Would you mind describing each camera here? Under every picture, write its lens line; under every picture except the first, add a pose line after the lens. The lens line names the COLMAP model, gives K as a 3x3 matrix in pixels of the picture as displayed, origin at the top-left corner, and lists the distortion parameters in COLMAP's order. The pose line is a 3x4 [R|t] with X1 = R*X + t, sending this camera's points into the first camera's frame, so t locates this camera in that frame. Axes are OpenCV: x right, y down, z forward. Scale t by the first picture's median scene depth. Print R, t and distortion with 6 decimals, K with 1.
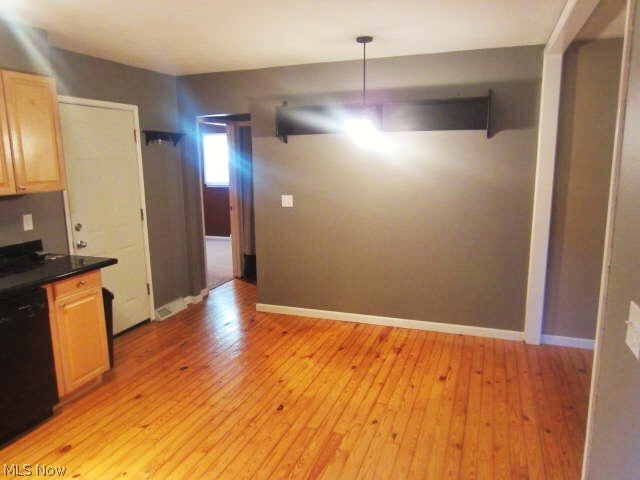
lens RADIAL K [[457.8, 0, 319.7], [0, 457.8, 238.6], [0, 0, 1]] dist [-0.019826, 0.014459]
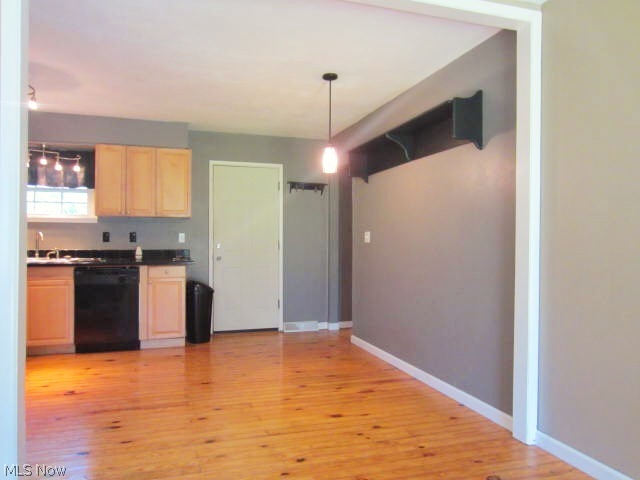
lens RADIAL K [[457.8, 0, 317.7], [0, 457.8, 239.3], [0, 0, 1]] dist [-0.019826, 0.014459]
pose [[0.622236, 0.012042, -0.782737, 0.834843], [-0.147981, 0.983664, -0.102504, 0.058112], [0.768716, 0.179612, 0.613853, 0.329986]]
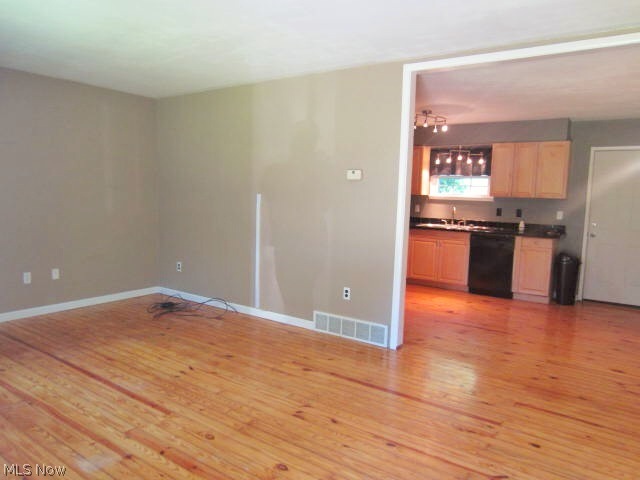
lens RADIAL K [[457.8, 0, 325.8], [0, 457.8, 241.7], [0, 0, 1]] dist [-0.019826, 0.014459]
pose [[-0.238368, 0.101140, -0.965894, 1.303008], [-0.200784, 0.967943, 0.150905, -0.017529], [0.950193, 0.229907, -0.210419, 0.437128]]
